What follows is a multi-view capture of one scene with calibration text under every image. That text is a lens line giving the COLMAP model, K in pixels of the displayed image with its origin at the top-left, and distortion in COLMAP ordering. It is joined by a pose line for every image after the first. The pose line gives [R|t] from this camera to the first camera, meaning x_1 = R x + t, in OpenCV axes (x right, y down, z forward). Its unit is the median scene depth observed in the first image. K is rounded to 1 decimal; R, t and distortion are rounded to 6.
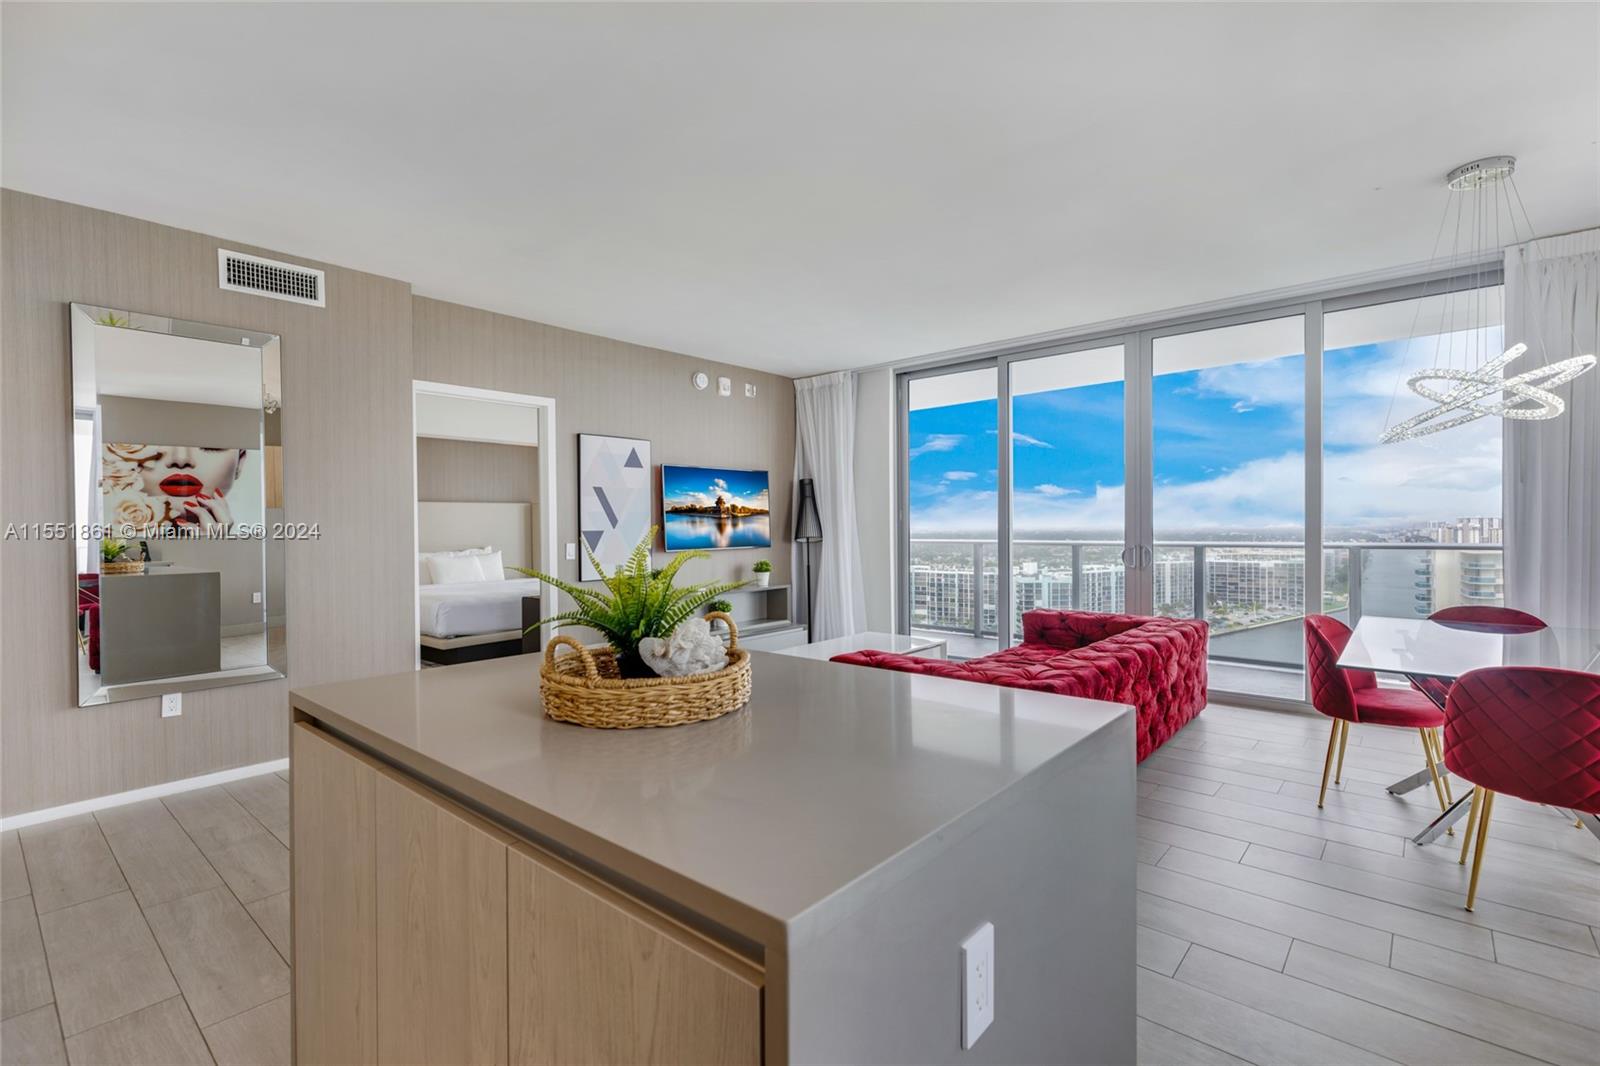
lens RADIAL K [[762.6, 0, 803.1], [0, 762.6, 514.5], [0, 0, 1]] dist [0.003631, 0.000566]
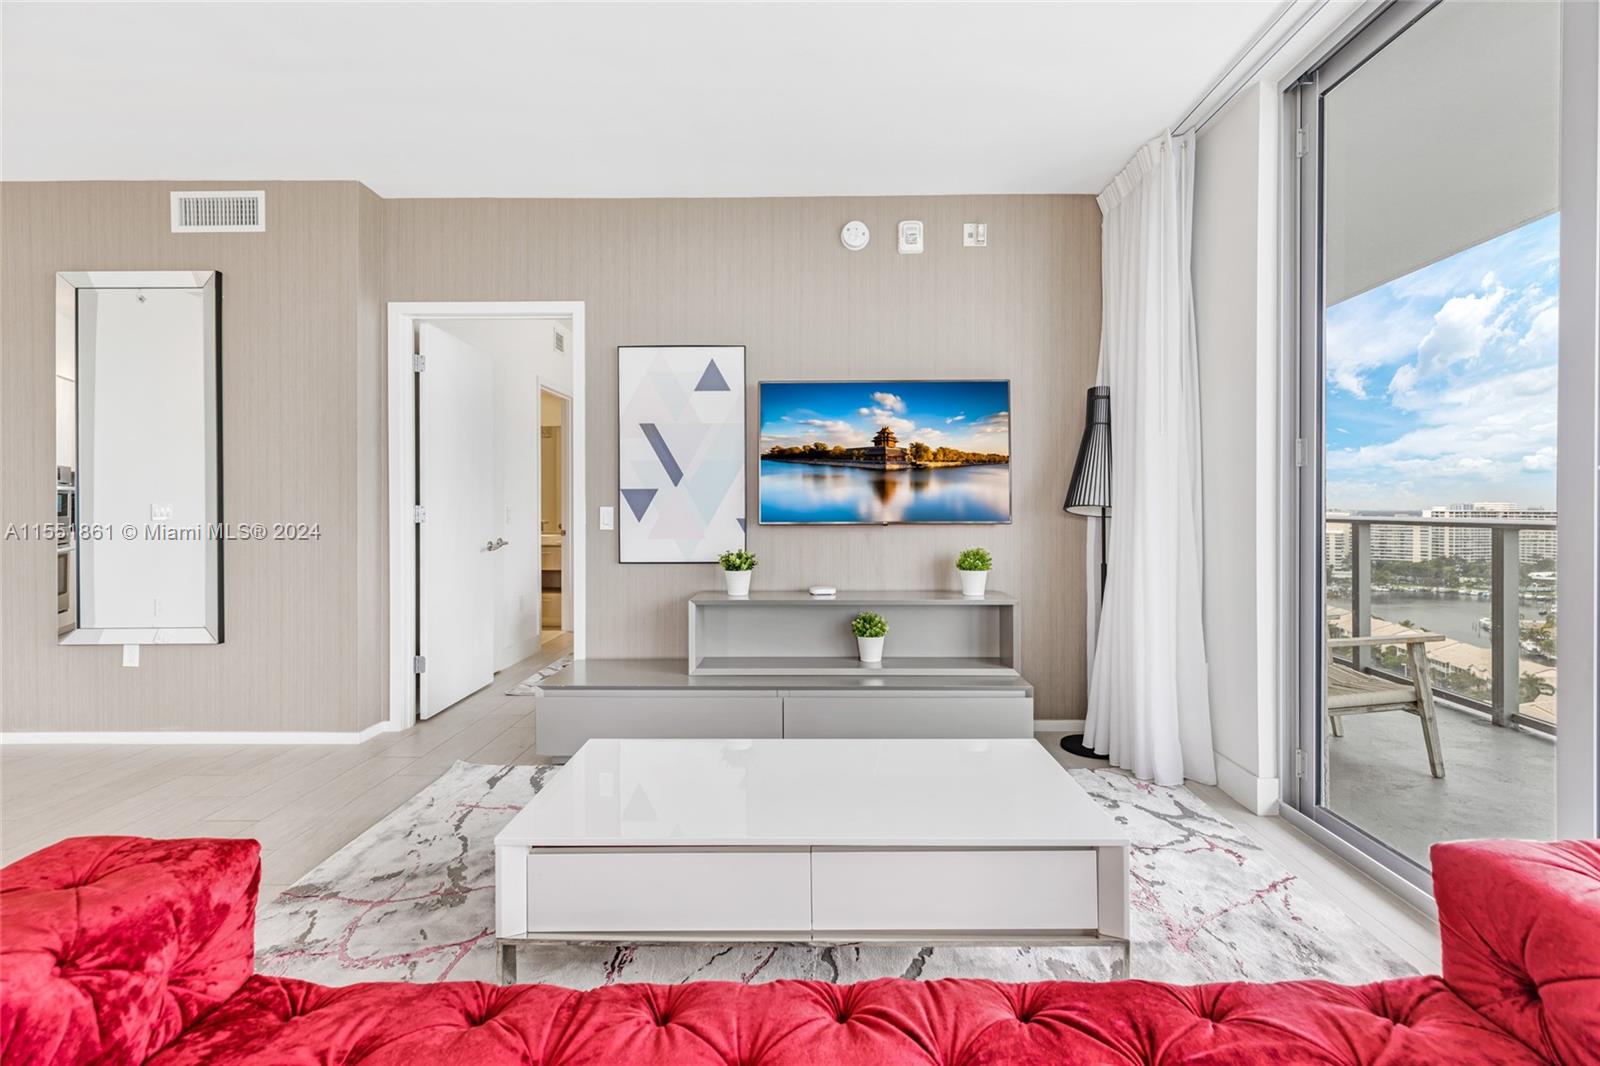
lens RADIAL K [[762.6, 0, 803.1], [0, 762.6, 514.5], [0, 0, 1]] dist [0.003631, 0.000566]
pose [[0.619913, 0.000563, -0.784671, 0.302815], [-0.000109, 1.000000, 0.000631, 0.038436], [0.784671, -0.000305, 0.619913, 0.614164]]
